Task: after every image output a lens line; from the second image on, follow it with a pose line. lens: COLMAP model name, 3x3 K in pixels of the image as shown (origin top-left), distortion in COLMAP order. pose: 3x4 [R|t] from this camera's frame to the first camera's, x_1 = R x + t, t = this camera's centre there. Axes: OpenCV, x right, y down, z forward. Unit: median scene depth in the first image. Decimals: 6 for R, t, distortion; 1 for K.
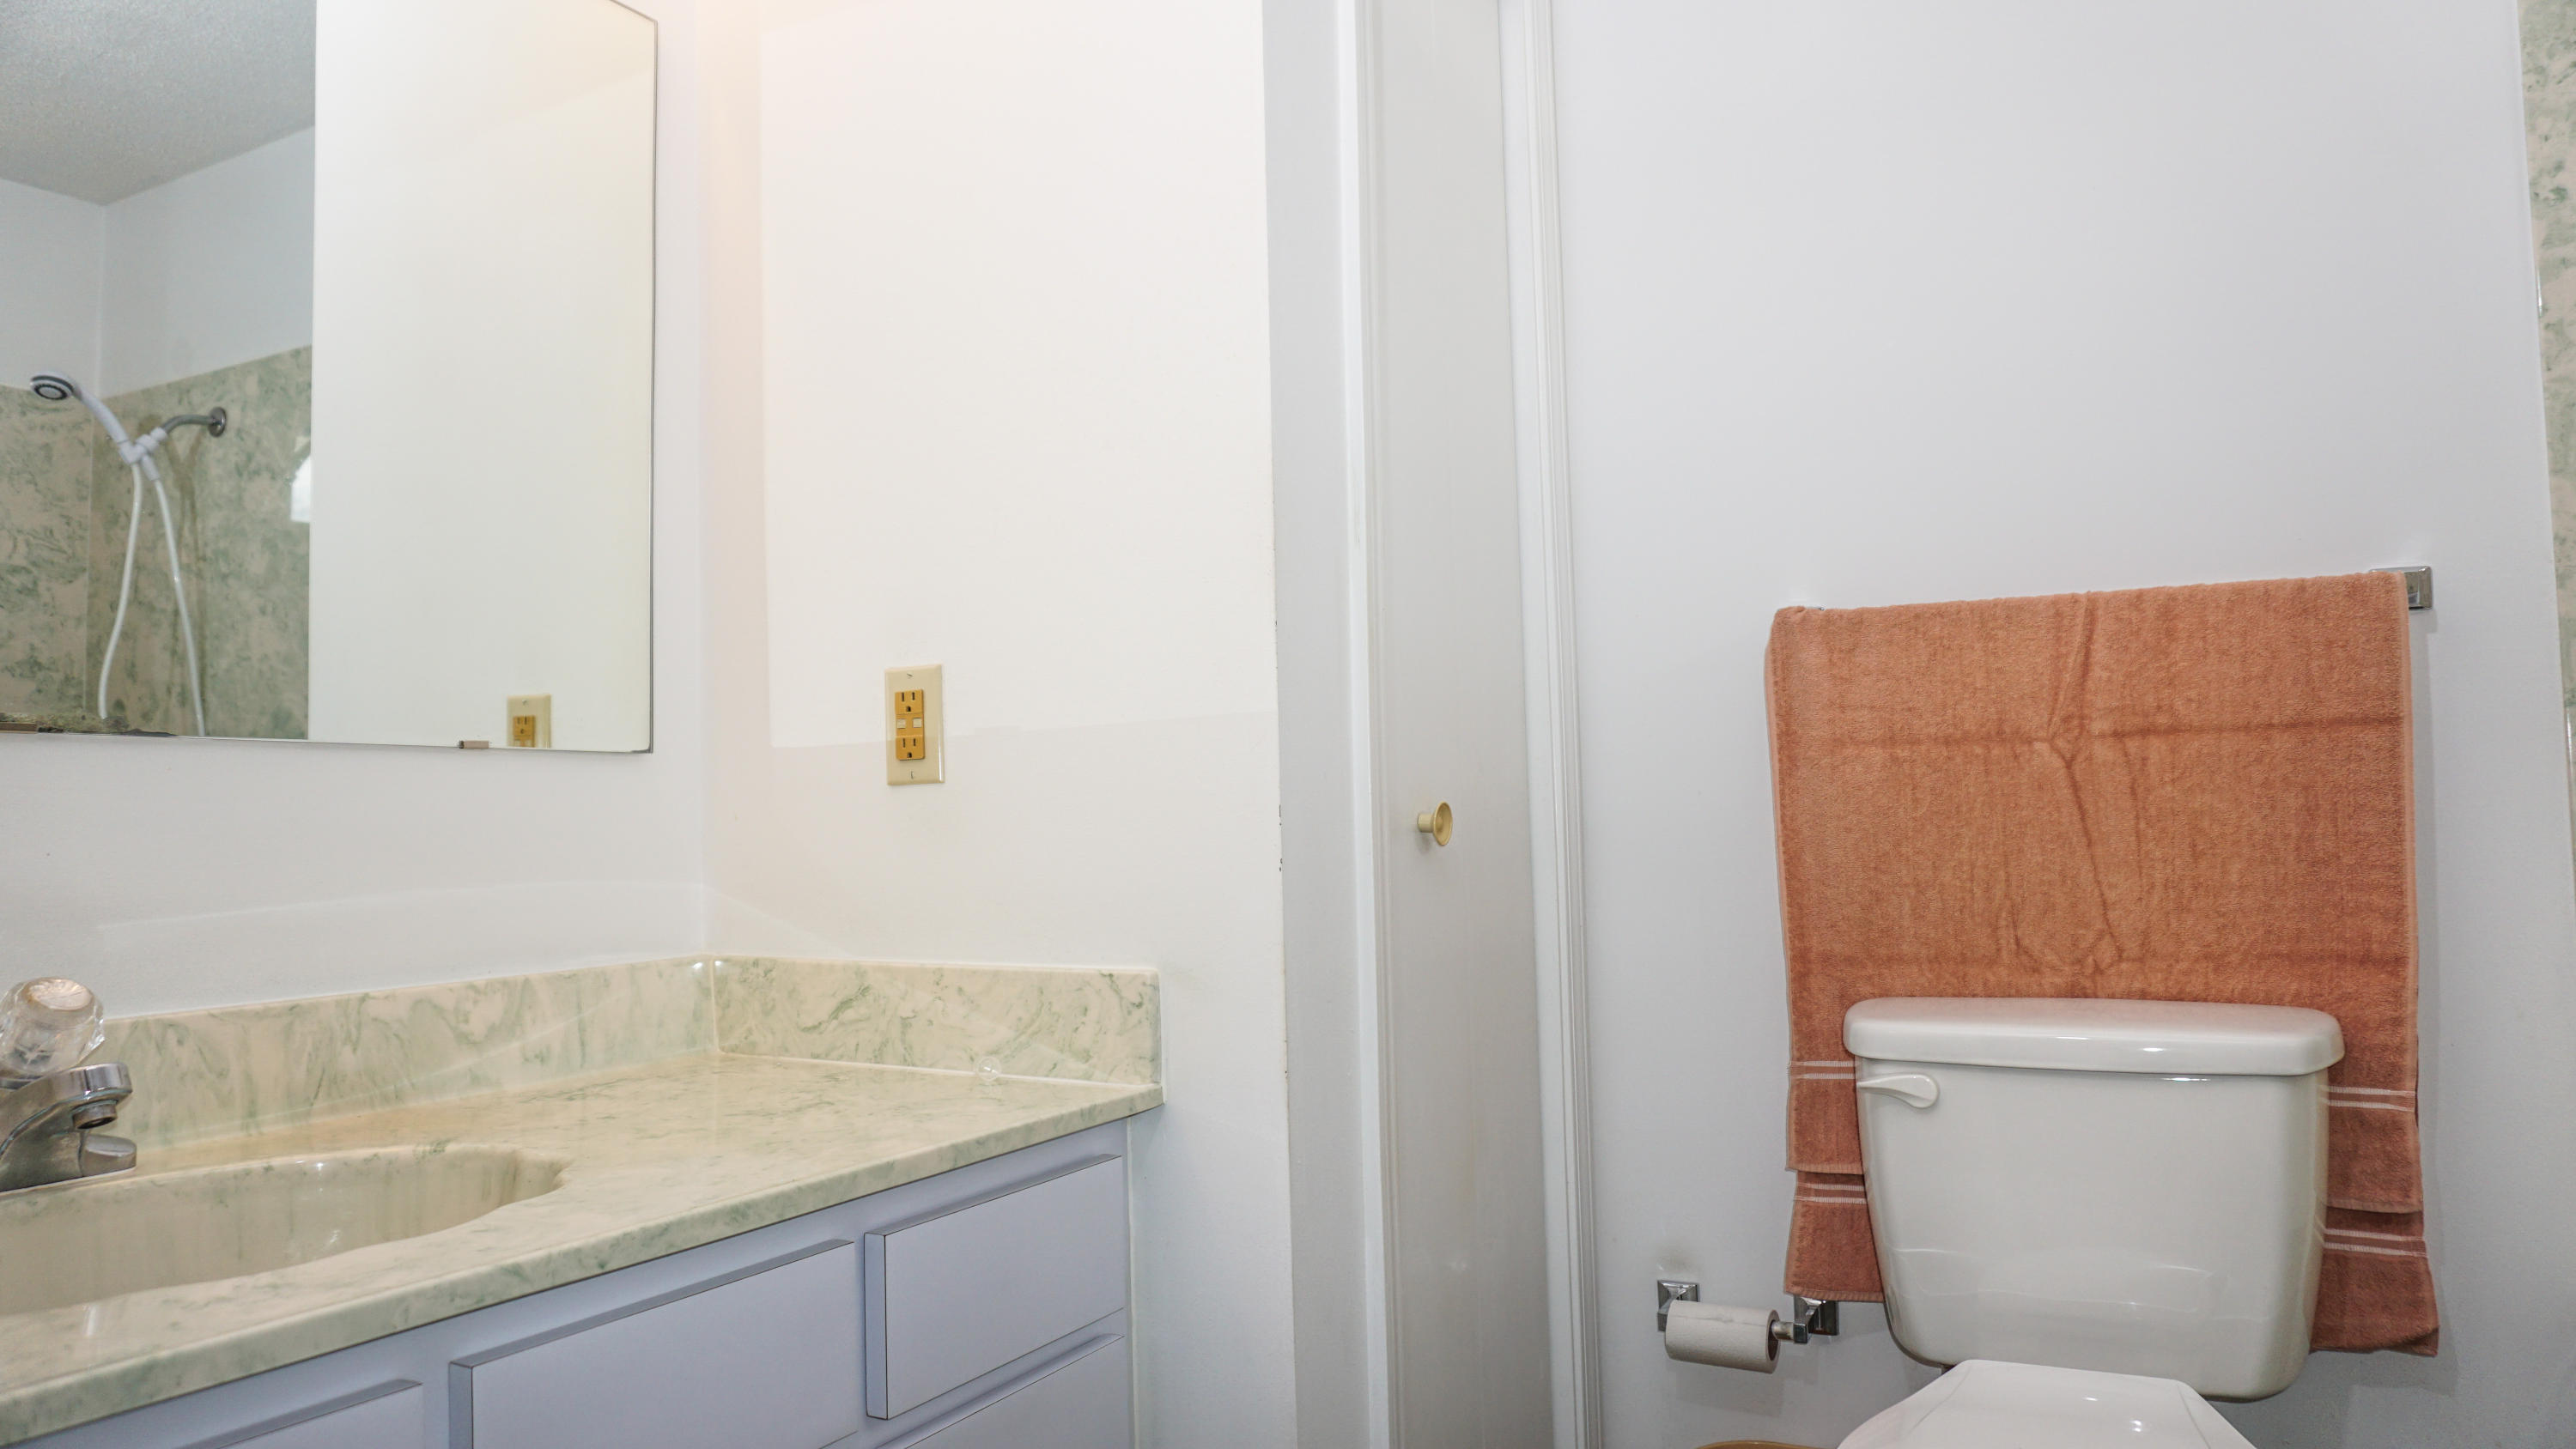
lens RADIAL K [[1700.3, 0, 1288.0], [0, 1700.3, 724.5], [0, 0, 1]] dist [-0.047072, 0.029880]
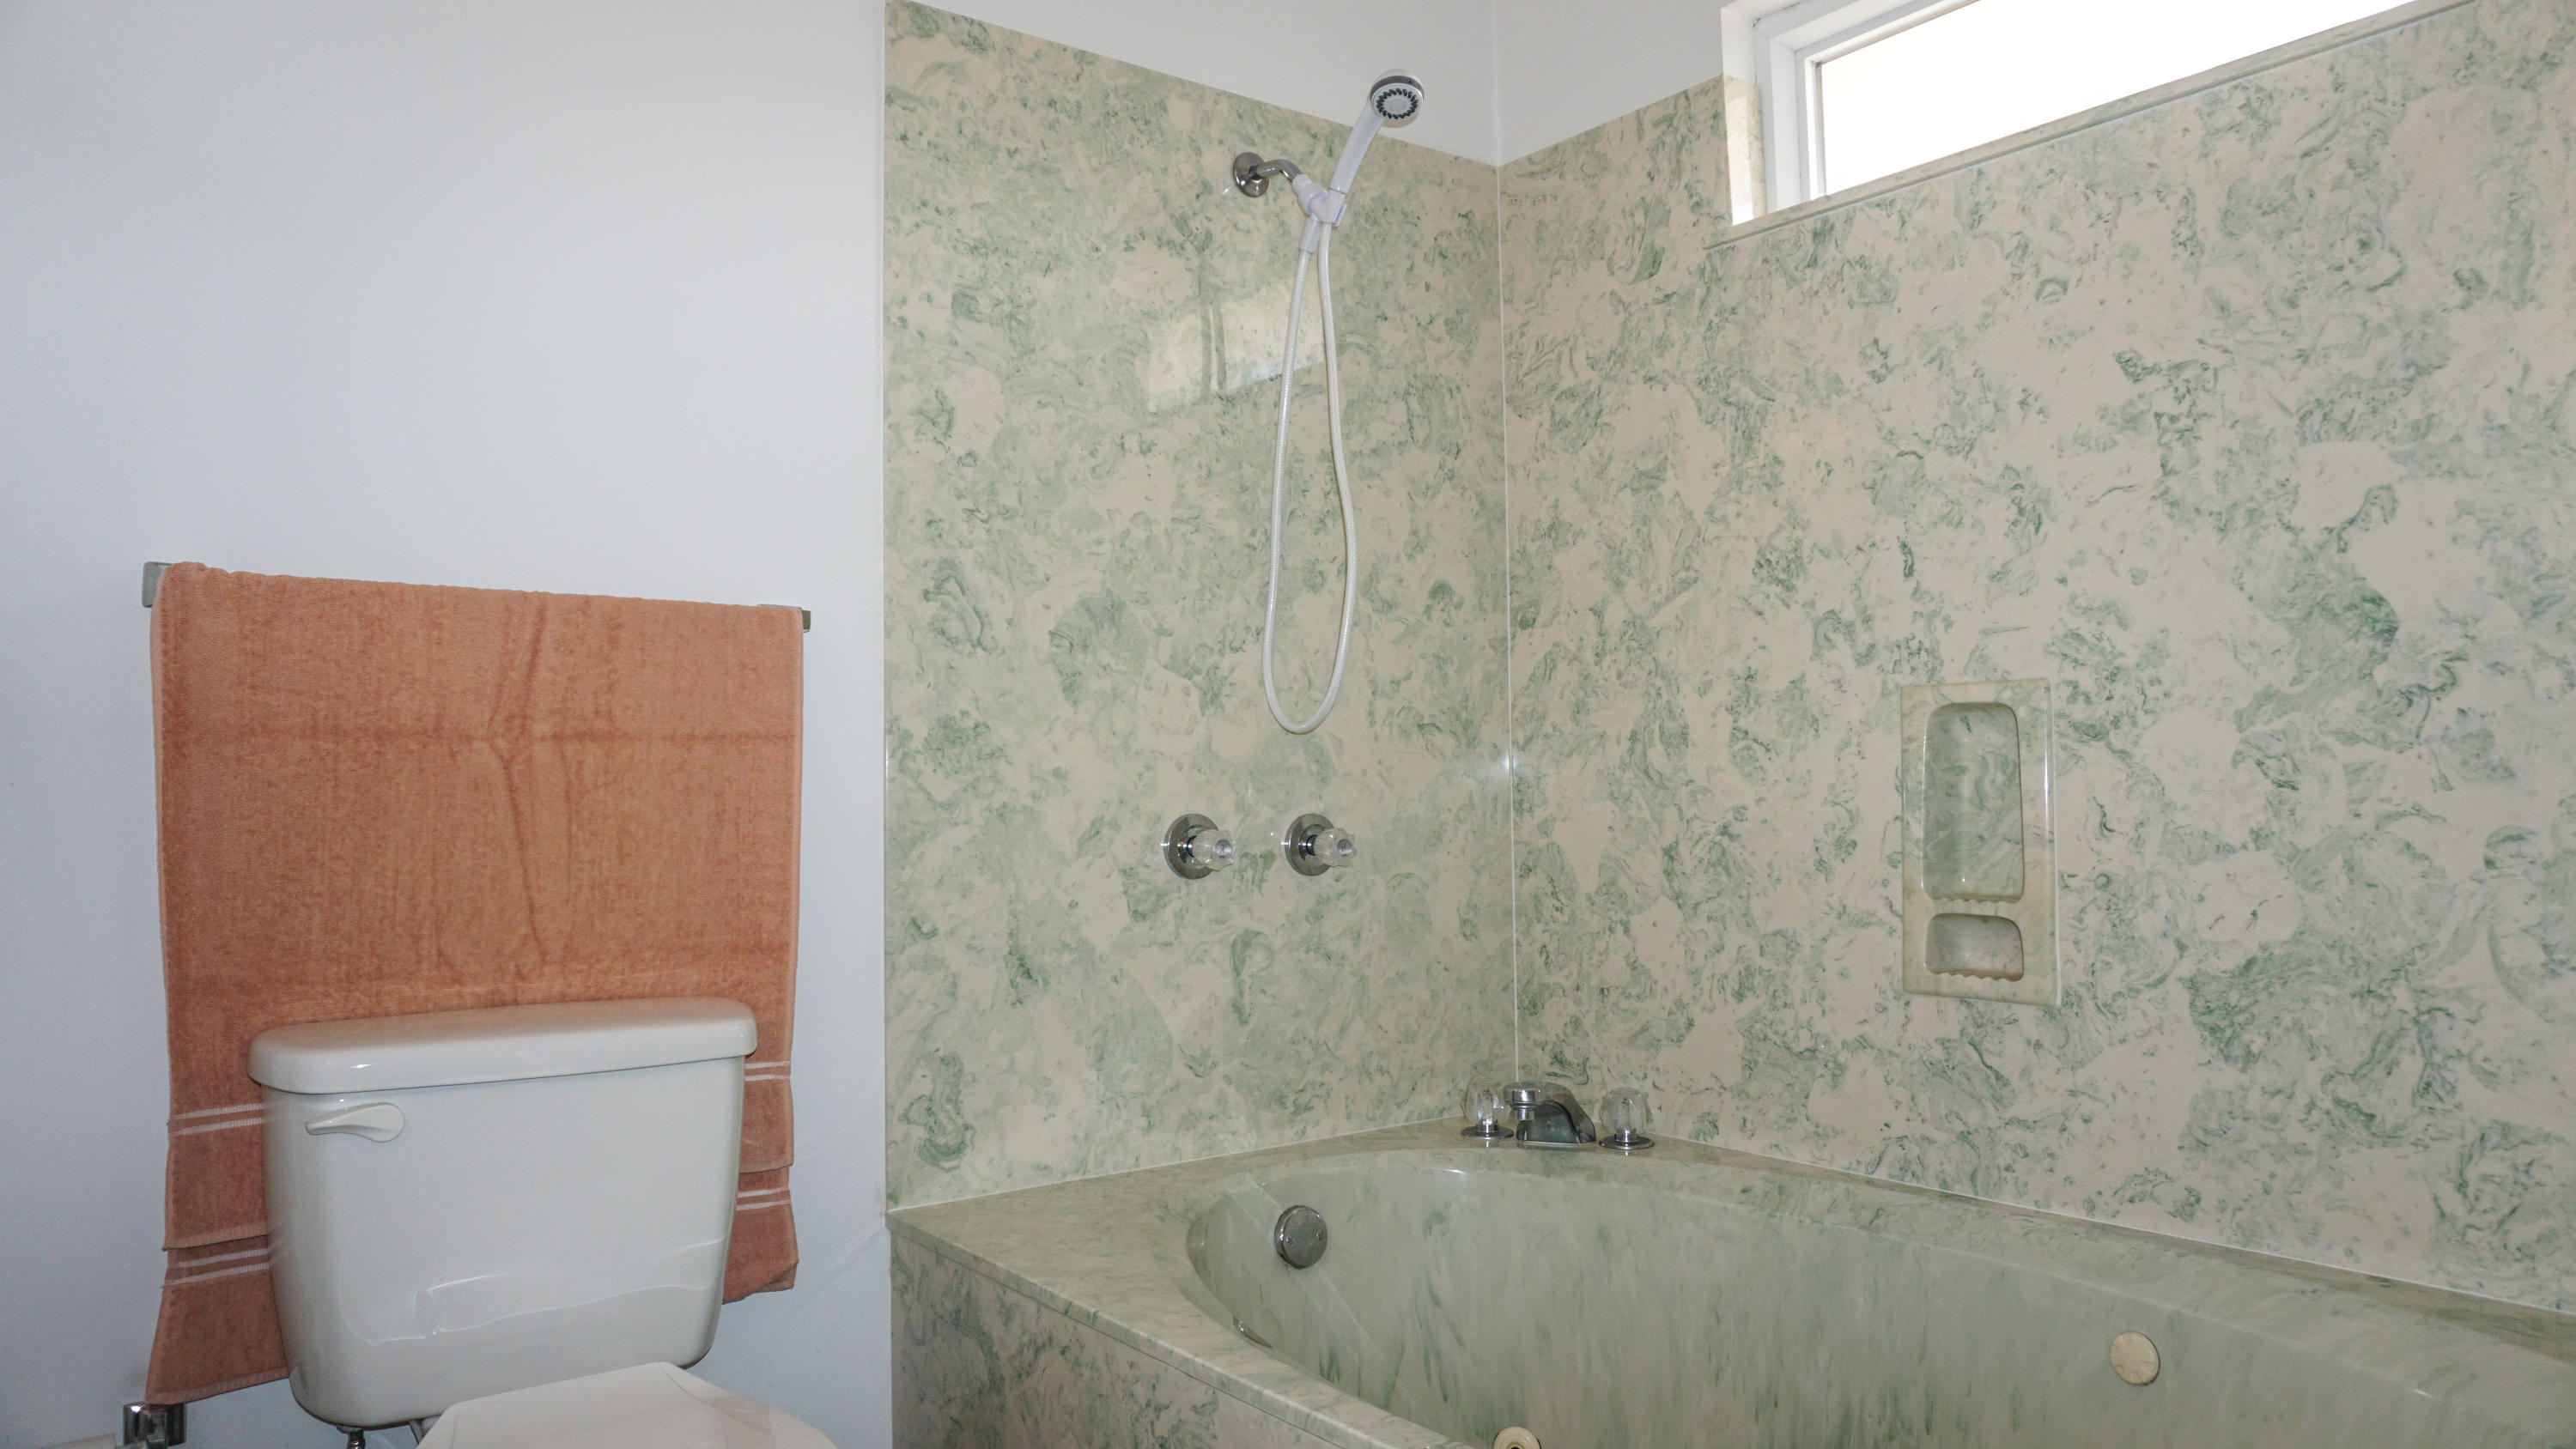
lens RADIAL K [[1700.3, 0, 1288.0], [0, 1700.3, 724.5], [0, 0, 1]] dist [-0.047072, 0.029880]
pose [[0.428622, 0.059599, 0.901516, -0.221115], [-0.050114, 0.997854, -0.042141, 0.018721], [-0.902093, -0.027116, 0.430689, 0.177724]]
